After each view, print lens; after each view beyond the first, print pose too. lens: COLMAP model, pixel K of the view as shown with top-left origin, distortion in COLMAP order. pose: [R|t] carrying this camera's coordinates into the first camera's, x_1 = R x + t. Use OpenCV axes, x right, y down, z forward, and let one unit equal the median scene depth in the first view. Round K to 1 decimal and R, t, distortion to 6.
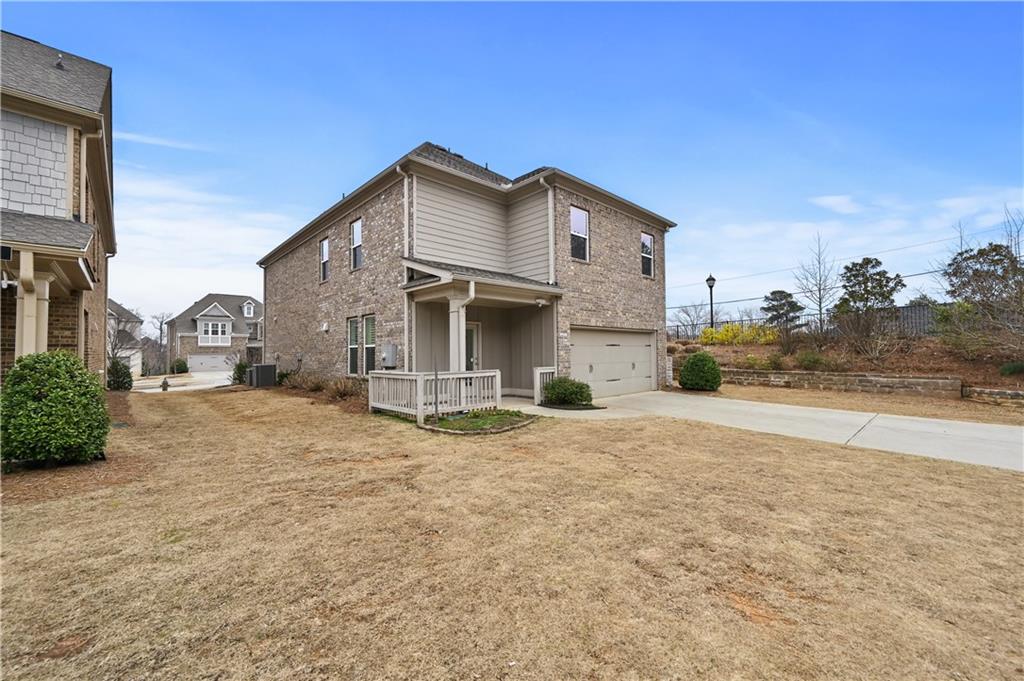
lens RADIAL K [[407.8, 0, 510.2], [0, 407.8, 344.6], [0, 0, 1]] dist [0.001691, -0.000464]
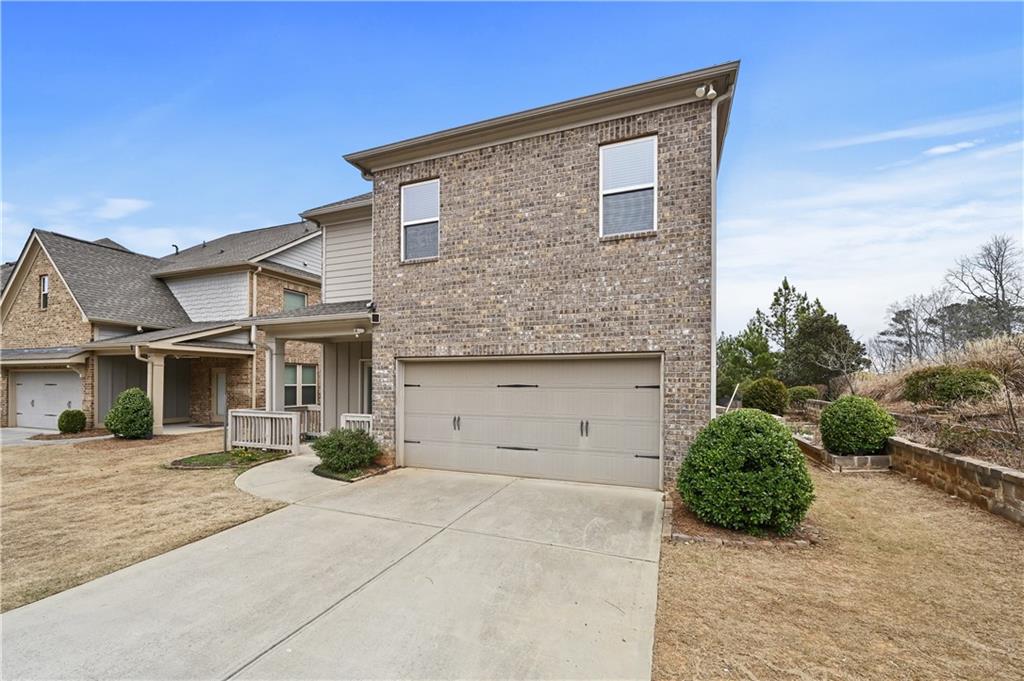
lens RADIAL K [[407.8, 0, 519.1], [0, 407.8, 374.9], [0, 0, 1]] dist [0.001691, -0.000464]
pose [[0.450246, 0.001272, -0.892904, 0.823110], [0.014149, 0.999863, 0.008559, -0.020188], [0.892792, -0.016487, 0.450166, 0.822072]]
